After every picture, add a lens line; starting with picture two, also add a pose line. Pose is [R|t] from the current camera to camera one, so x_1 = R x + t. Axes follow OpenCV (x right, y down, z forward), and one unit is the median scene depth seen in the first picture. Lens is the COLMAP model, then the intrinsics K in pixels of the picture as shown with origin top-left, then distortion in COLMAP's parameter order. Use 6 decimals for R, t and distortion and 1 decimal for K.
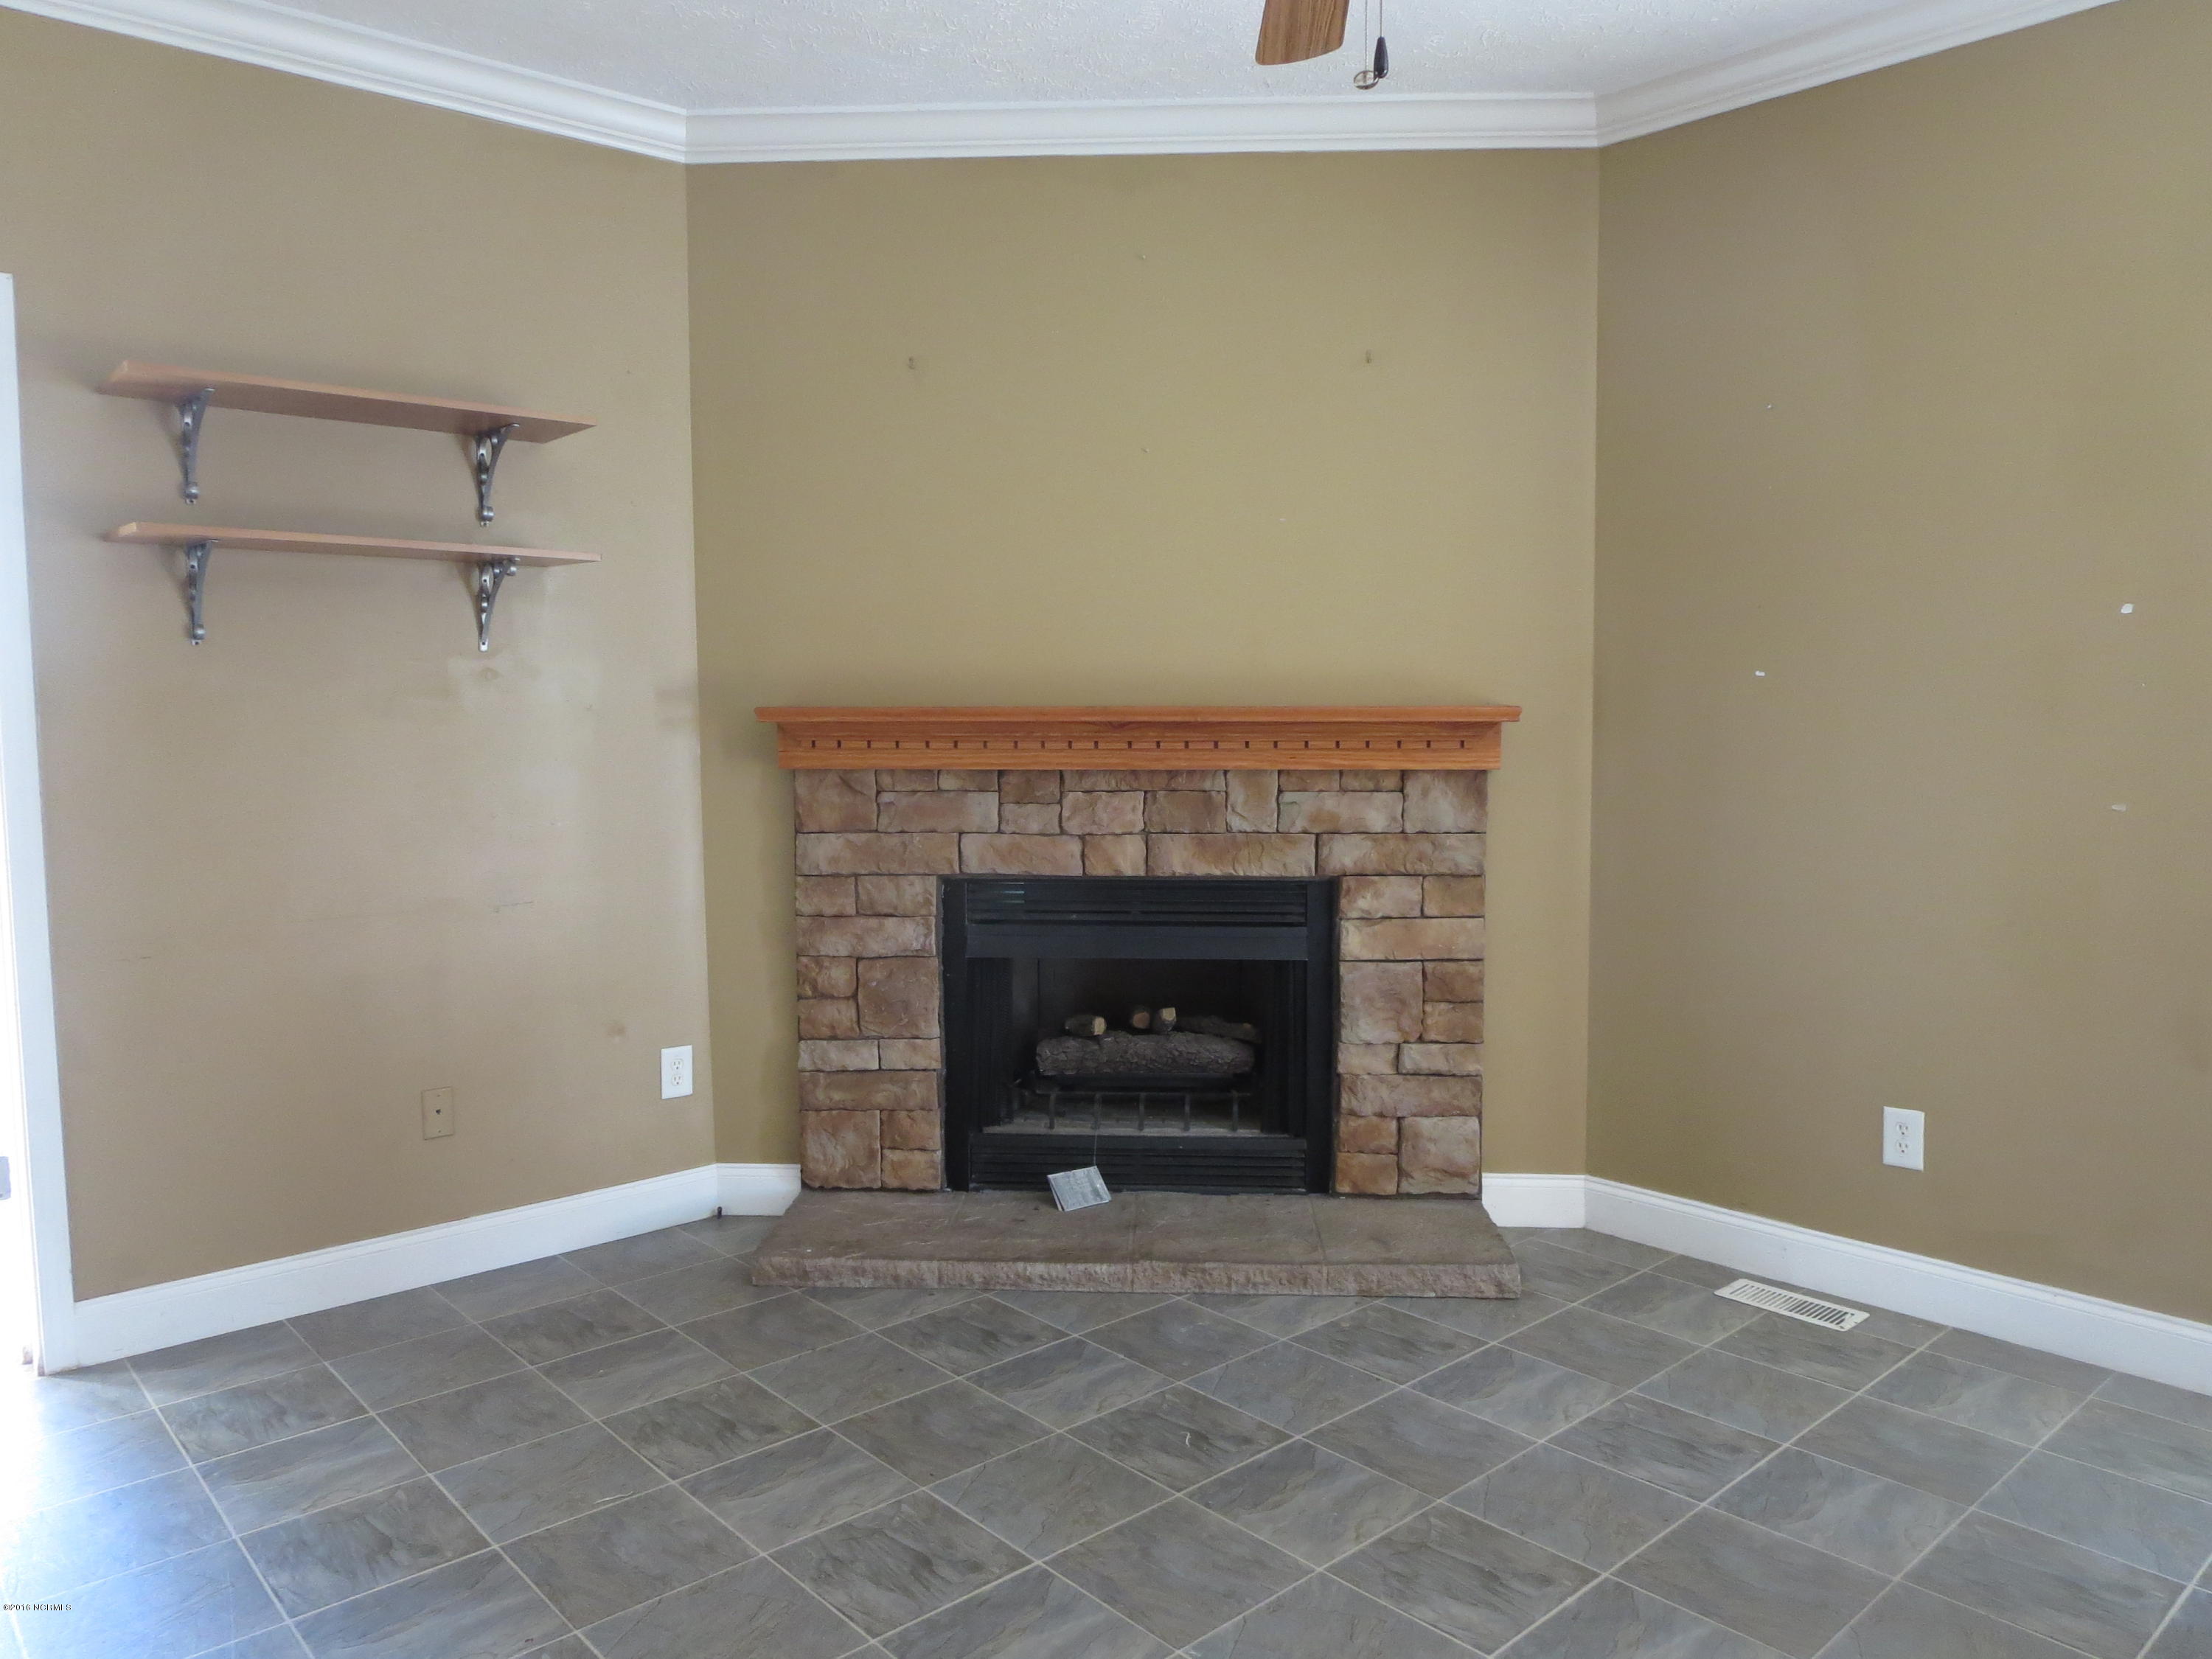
lens RADIAL K [[1574.2, 0, 1105.8], [0, 1574.2, 821.5], [0, 0, 1]] dist [-0.011928, 0.001067]
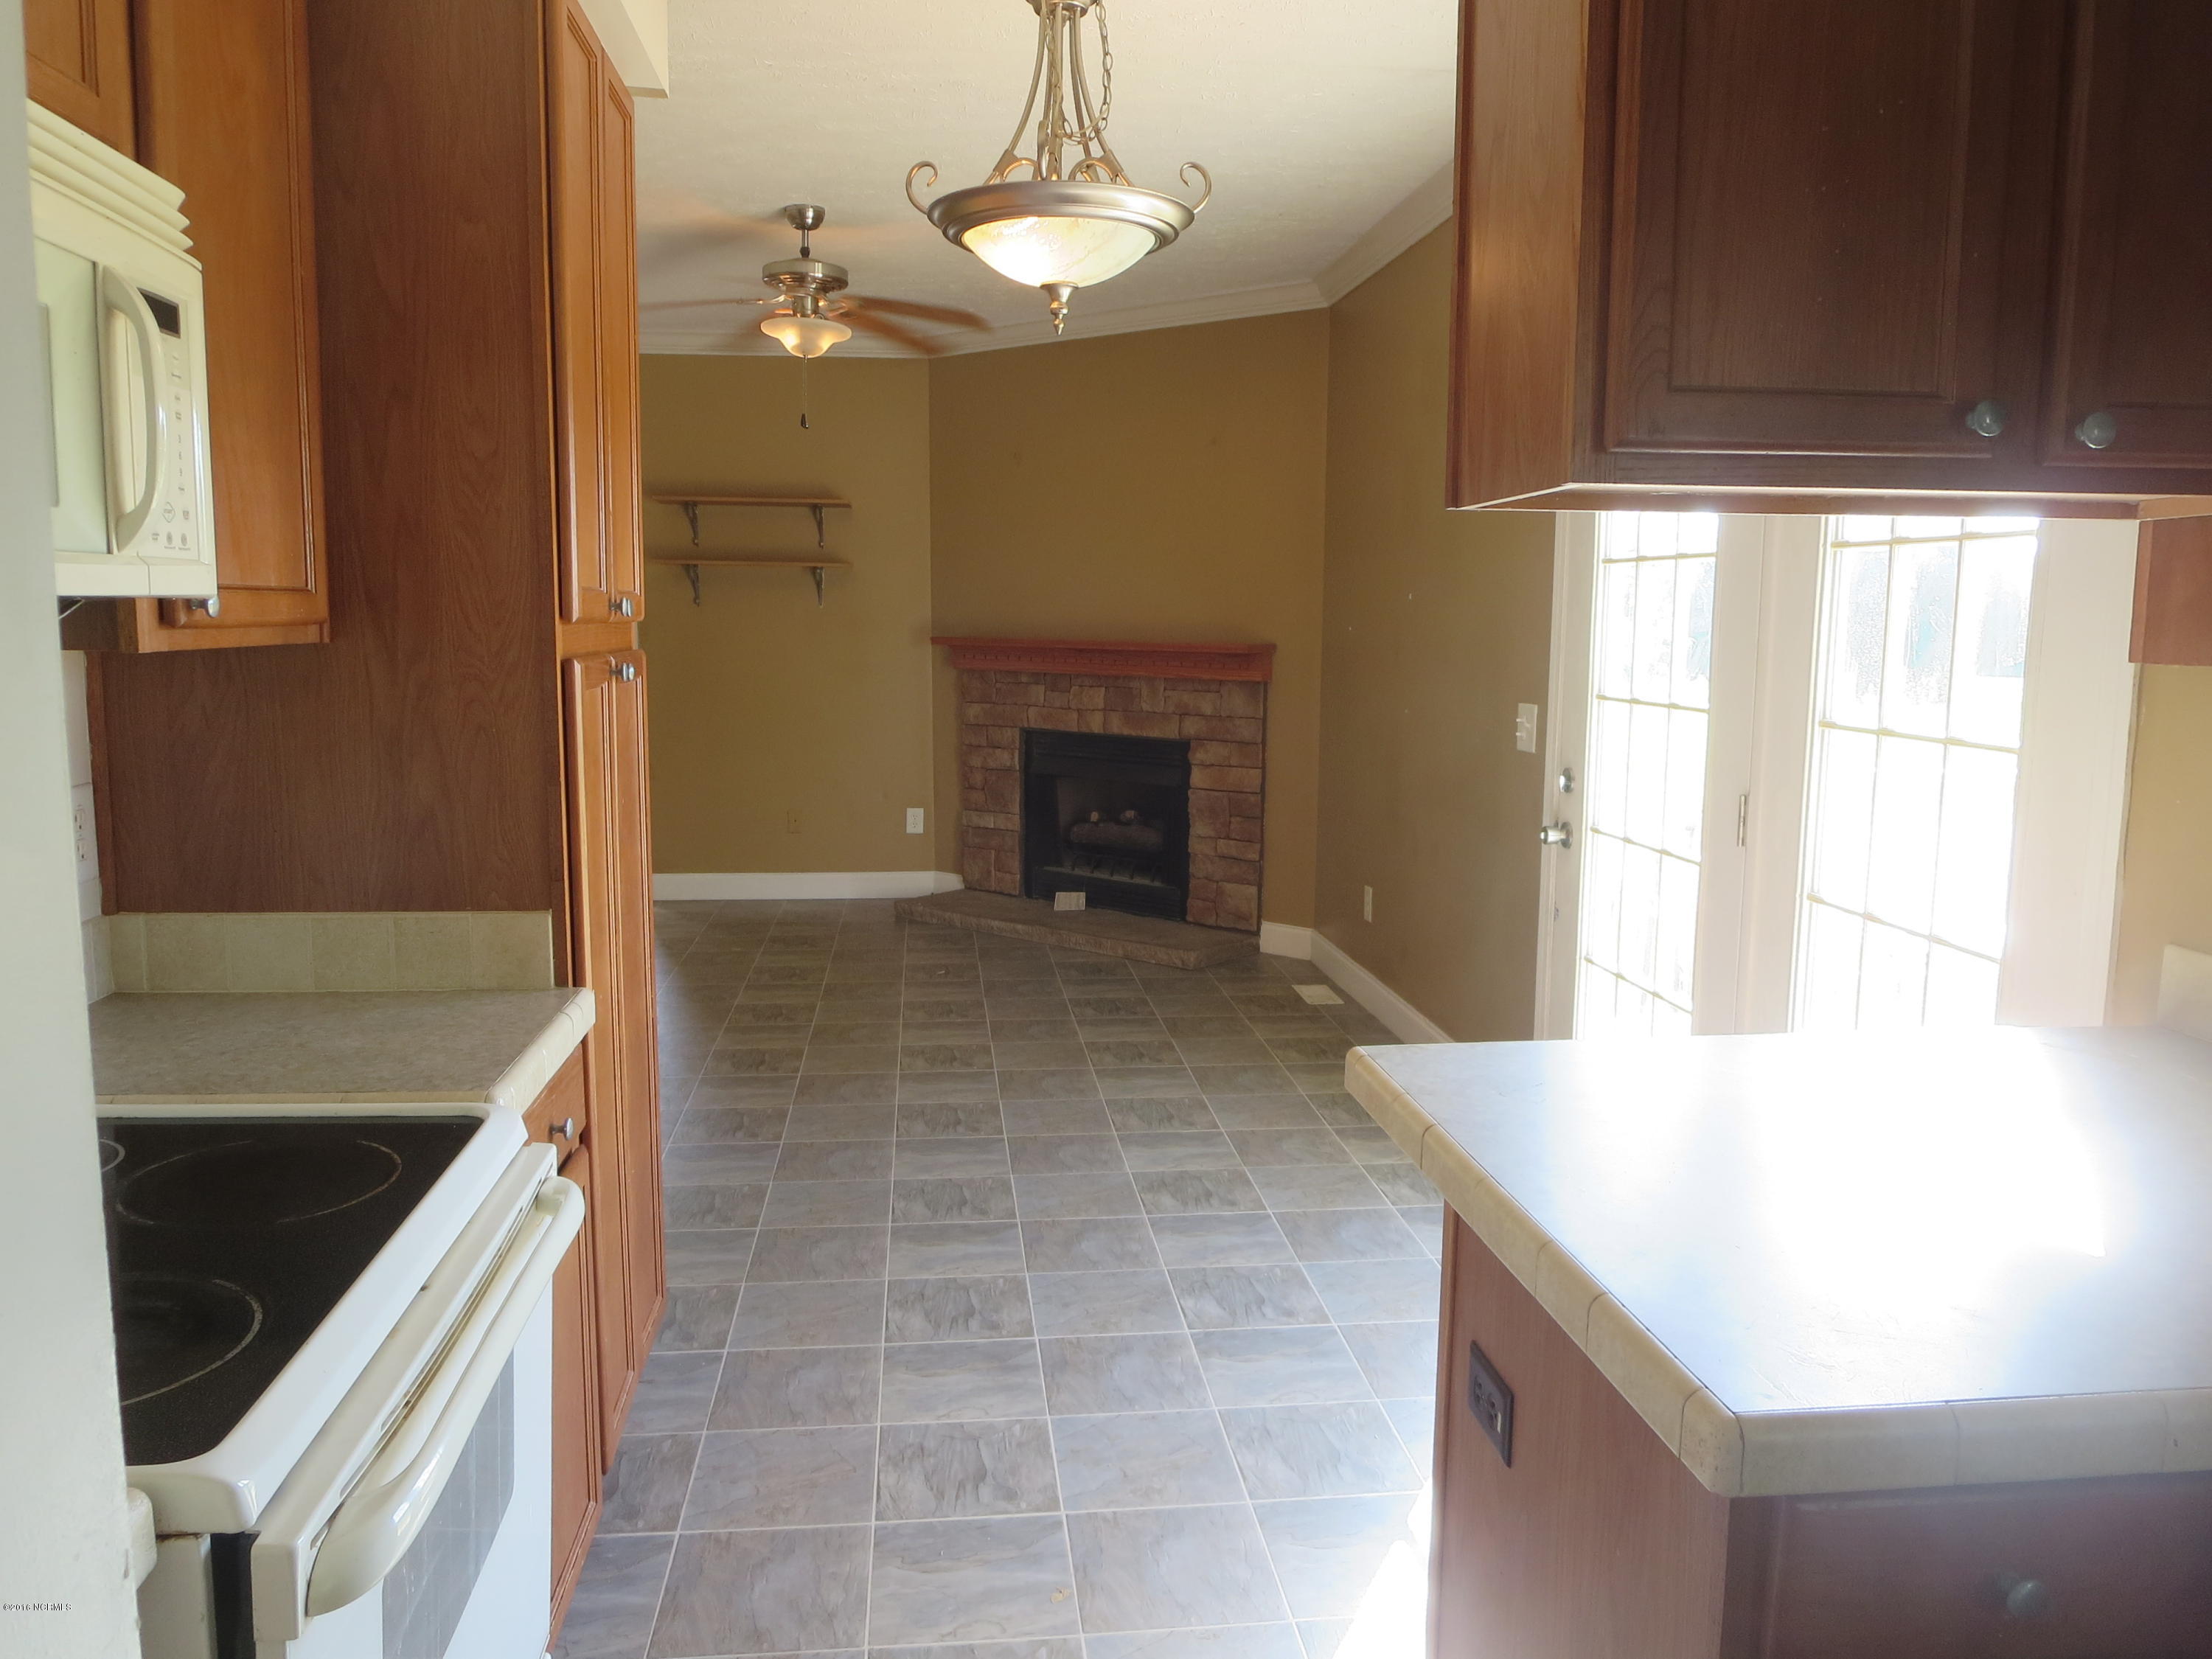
lens RADIAL K [[1574.2, 0, 1106.4], [0, 1574.2, 826.5], [0, 0, 1]] dist [-0.011928, 0.001067]
pose [[0.814398, 0.089231, -0.573405, 1.074048], [-0.055898, 0.995575, 0.075536, 0.003847], [0.577608, -0.029464, 0.815783, -0.481349]]
